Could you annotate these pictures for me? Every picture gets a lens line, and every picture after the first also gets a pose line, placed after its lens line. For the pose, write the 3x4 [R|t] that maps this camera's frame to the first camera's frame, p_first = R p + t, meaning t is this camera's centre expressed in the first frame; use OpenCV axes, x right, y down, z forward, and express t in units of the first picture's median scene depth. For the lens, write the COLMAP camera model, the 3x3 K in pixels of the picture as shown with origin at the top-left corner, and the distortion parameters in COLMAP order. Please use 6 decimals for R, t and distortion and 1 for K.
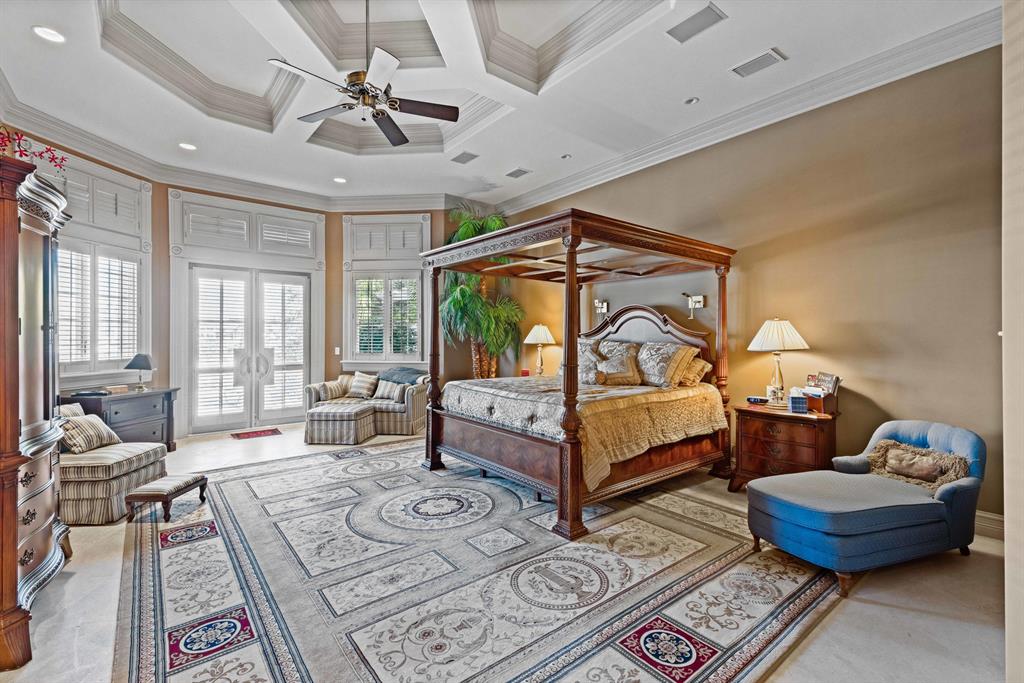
lens RADIAL K [[453.9, 0, 510.2], [0, 453.9, 338.0], [0, 0, 1]] dist [0.001672, -0.000093]
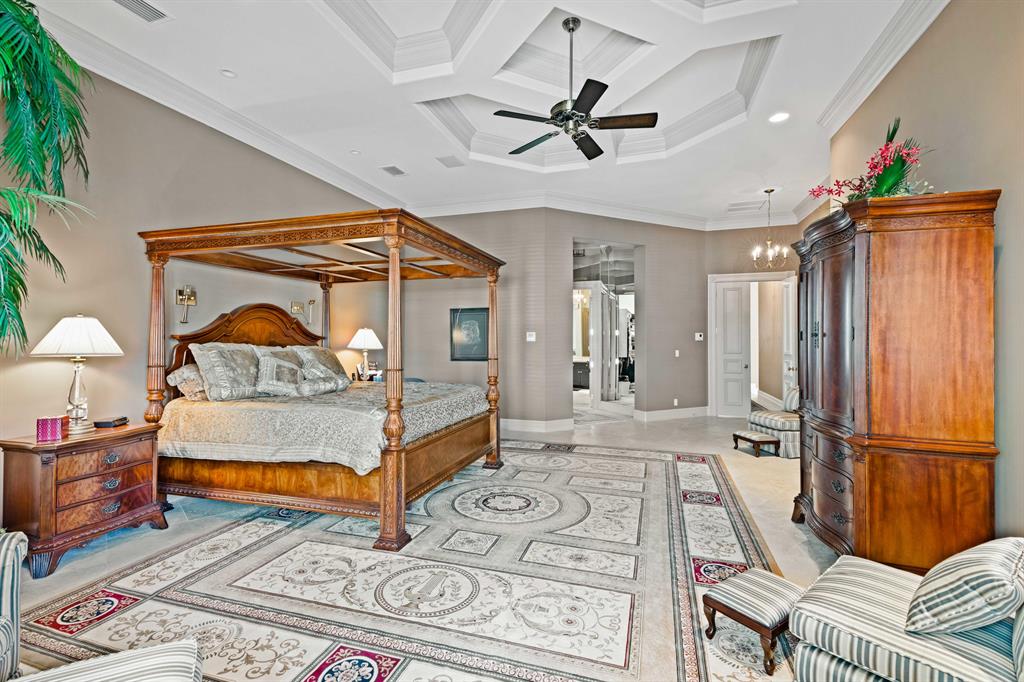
lens RADIAL K [[453.9, 0, 512.1], [0, 453.9, 336.2], [0, 0, 1]] dist [0.001672, -0.000093]
pose [[-0.552462, -0.003137, 0.833532, -1.088846], [0.003088, 0.999978, 0.005811, -0.025831], [-0.833533, 0.005785, -0.552440, 1.633885]]
